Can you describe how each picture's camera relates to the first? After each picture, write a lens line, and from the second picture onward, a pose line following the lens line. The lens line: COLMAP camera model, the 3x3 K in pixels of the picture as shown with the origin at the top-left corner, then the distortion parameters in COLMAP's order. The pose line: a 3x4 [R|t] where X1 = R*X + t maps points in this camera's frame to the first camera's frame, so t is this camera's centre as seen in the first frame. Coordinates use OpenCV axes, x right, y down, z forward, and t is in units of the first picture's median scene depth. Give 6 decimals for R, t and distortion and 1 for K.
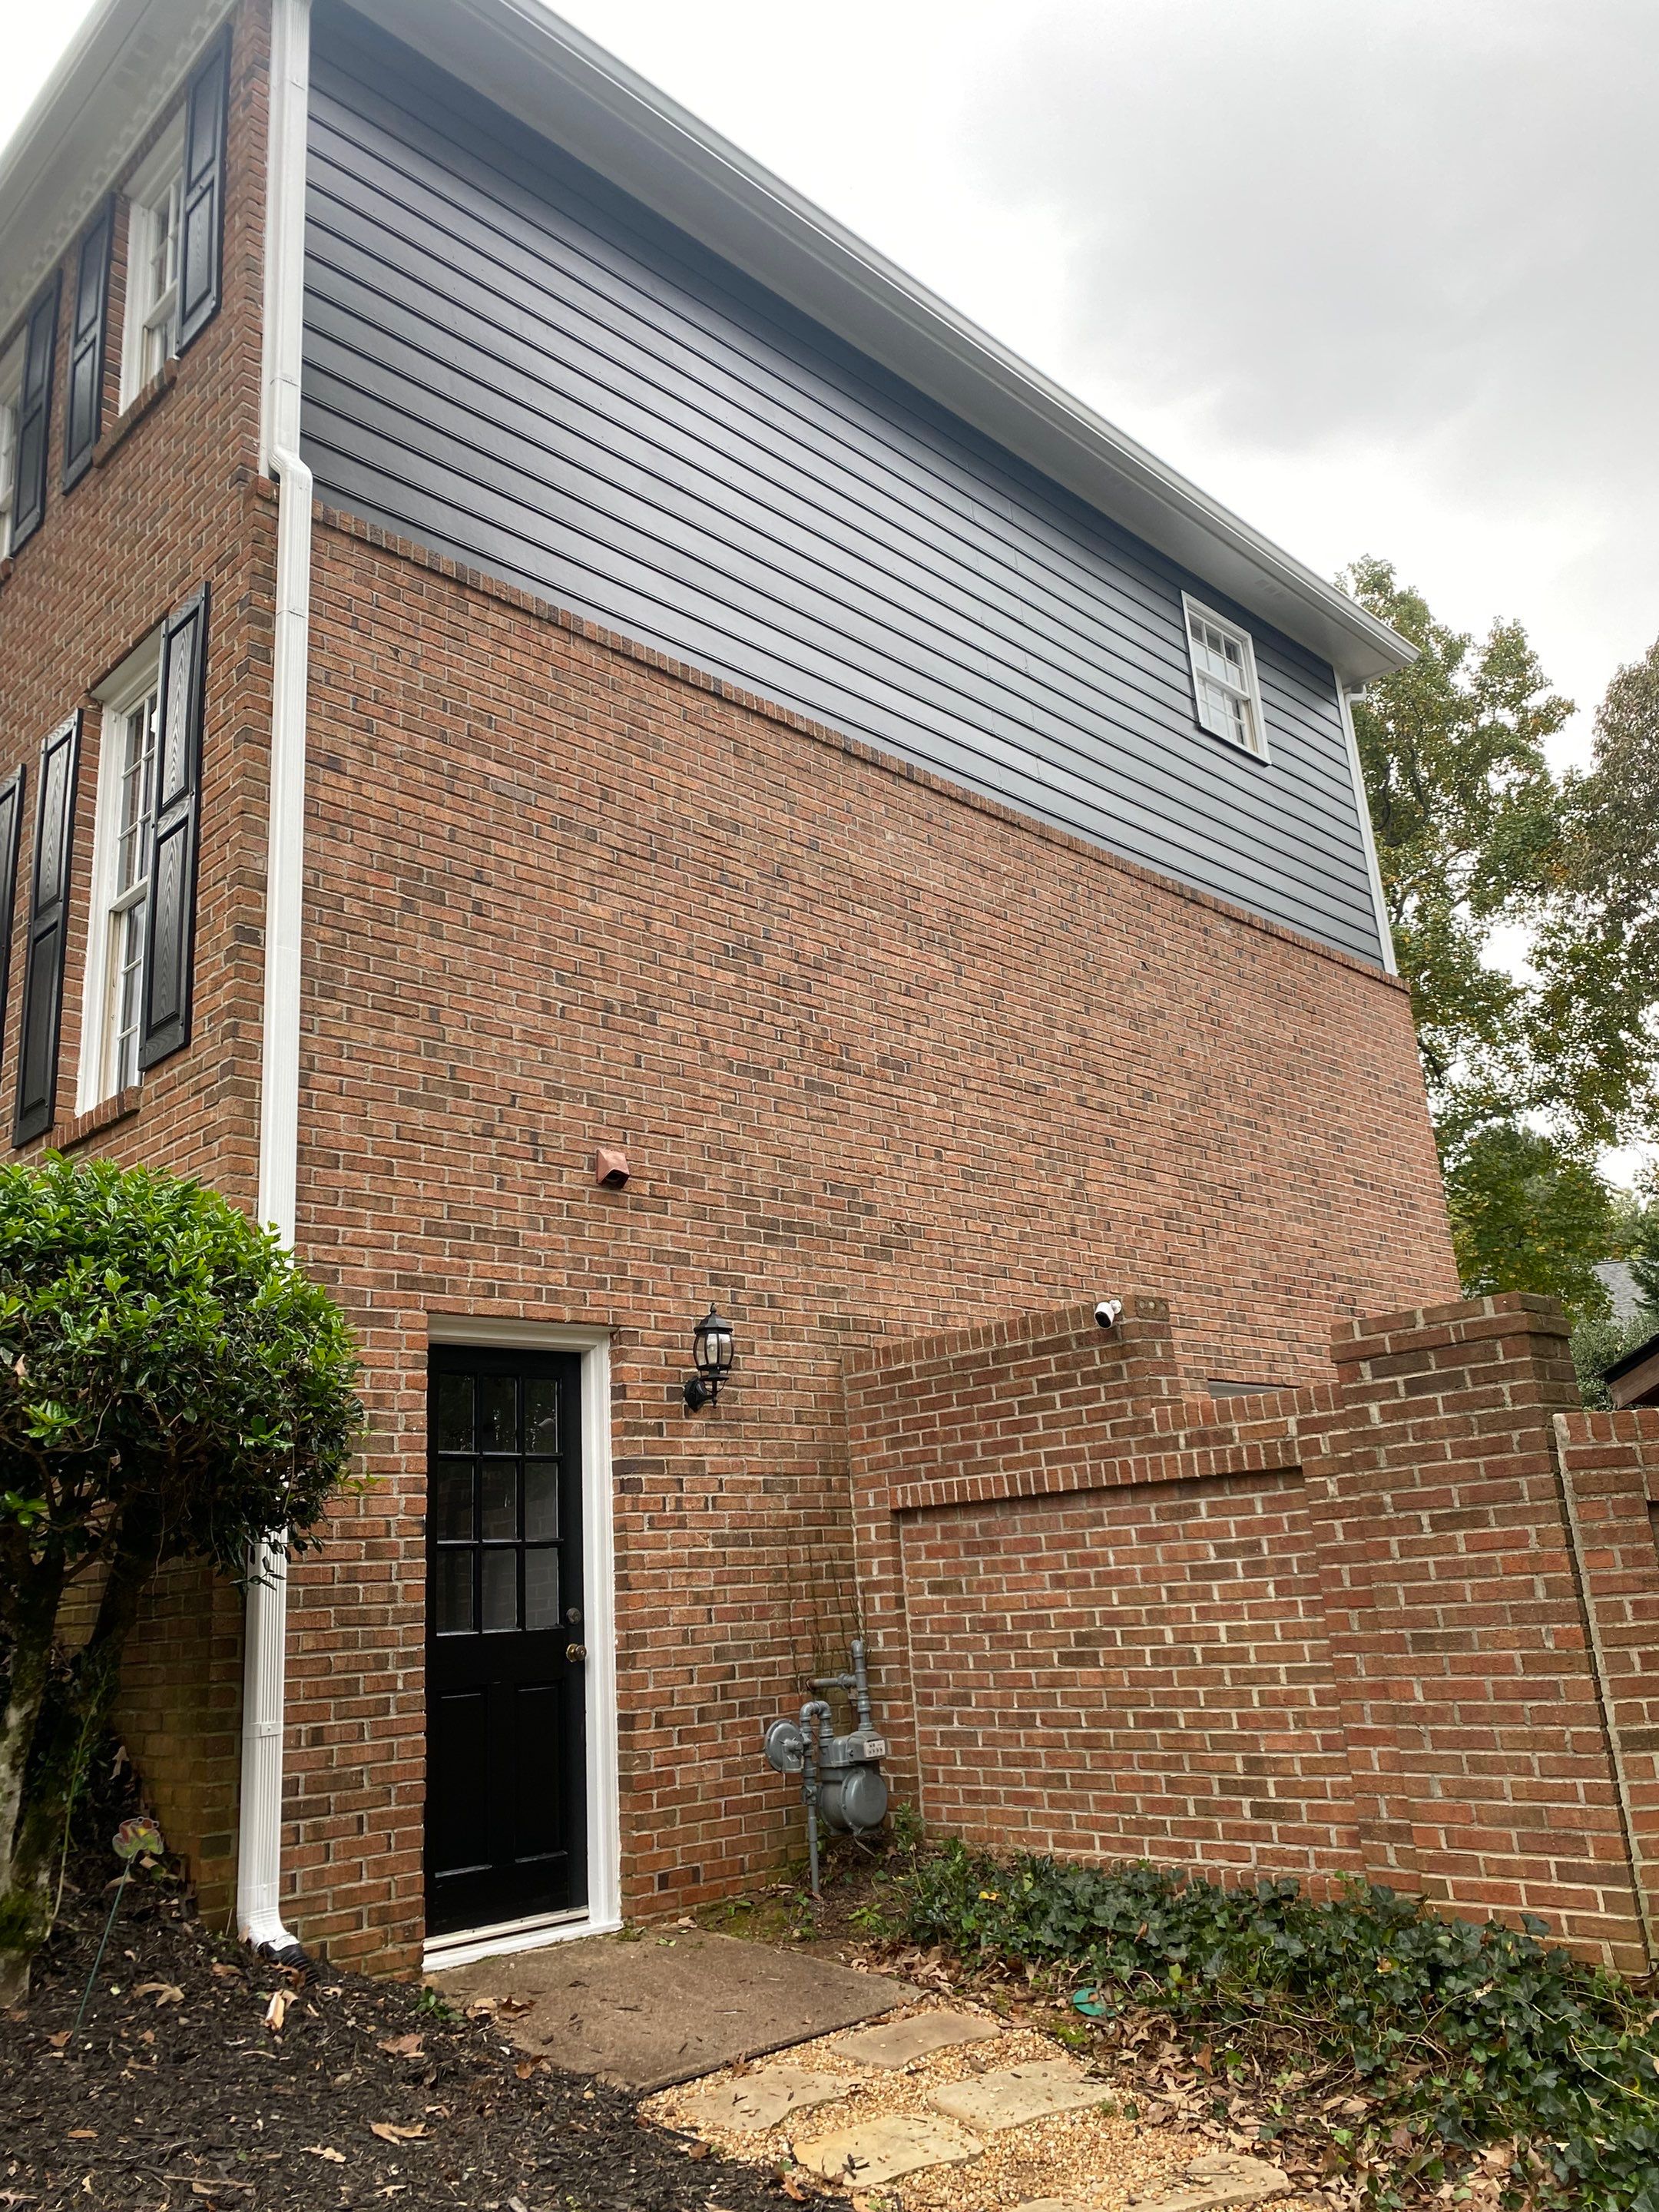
lens RADIAL K [[1689.6, 0, 836.3], [0, 1689.6, 1100.3], [0, 0, 1]] dist [0.003894, -0.004777]
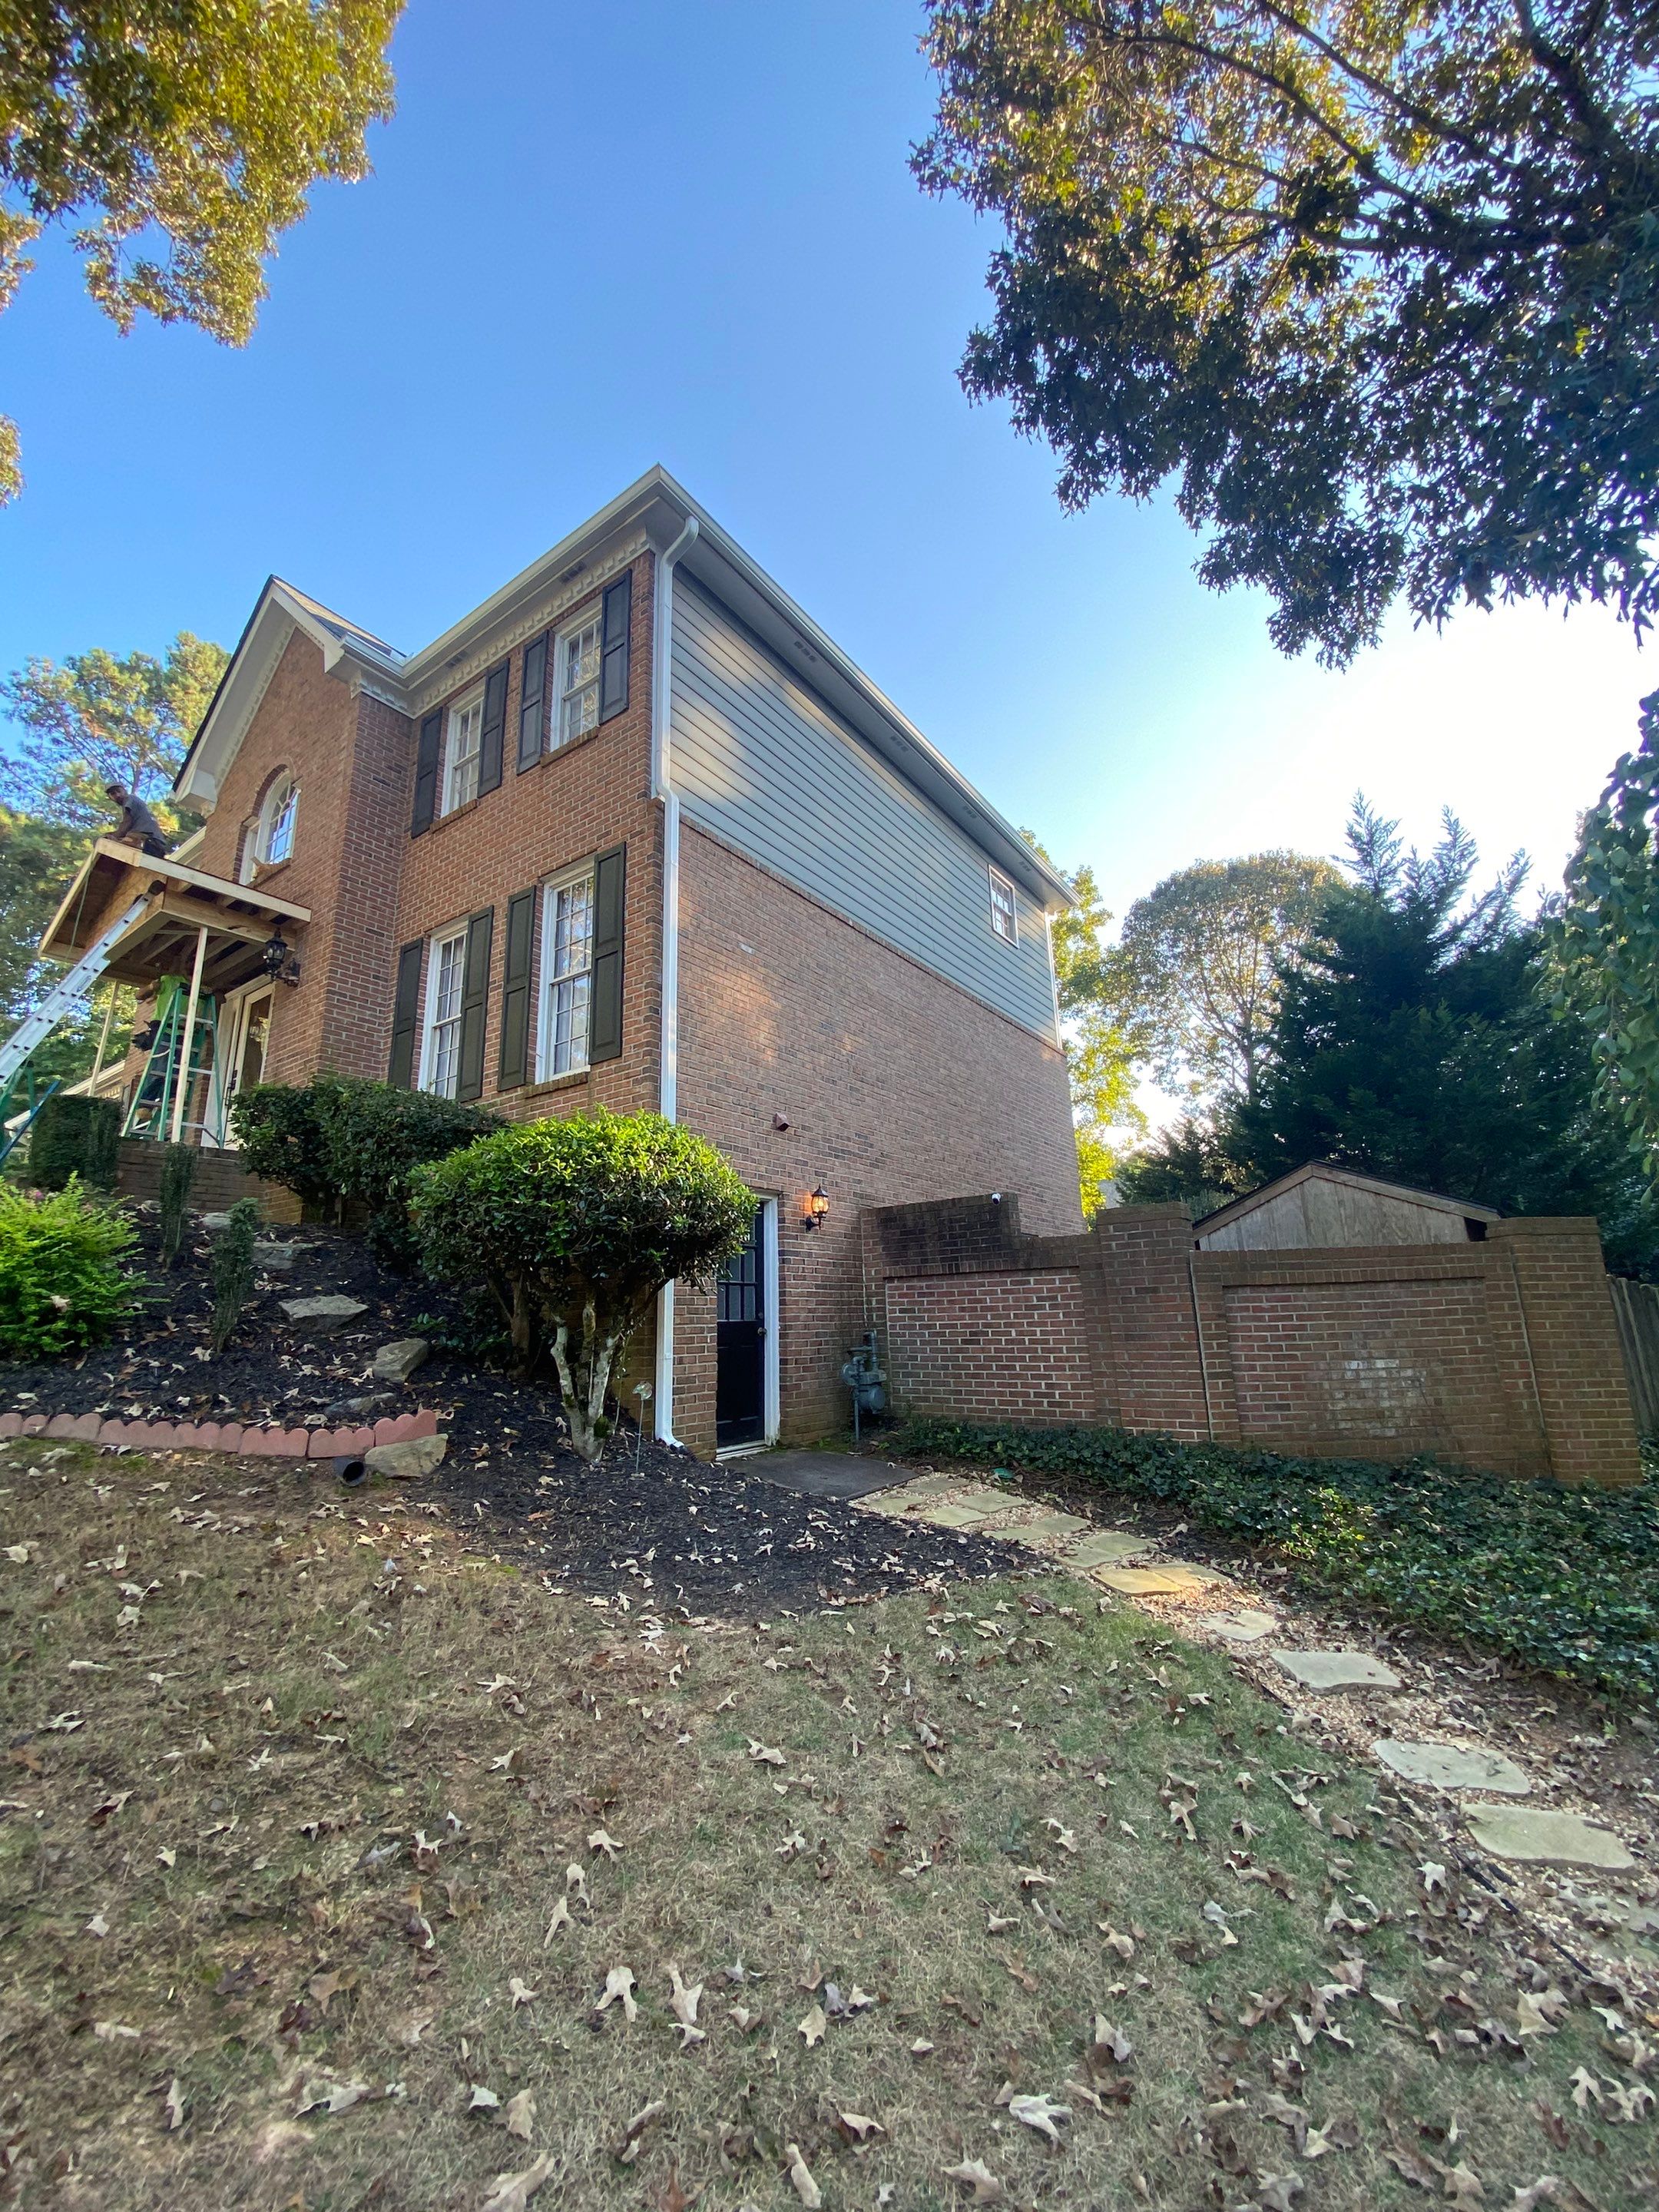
lens RADIAL K [[891.5, 0, 815.8], [0, 891.5, 1109.3], [0, 0, 1]] dist [-0.001201, -0.003991]
pose [[0.986986, 0.072054, 0.143759, -0.262726], [-0.078132, 0.996253, 0.037091, -0.024118], [-0.140547, -0.047840, 0.988917, -0.184711]]
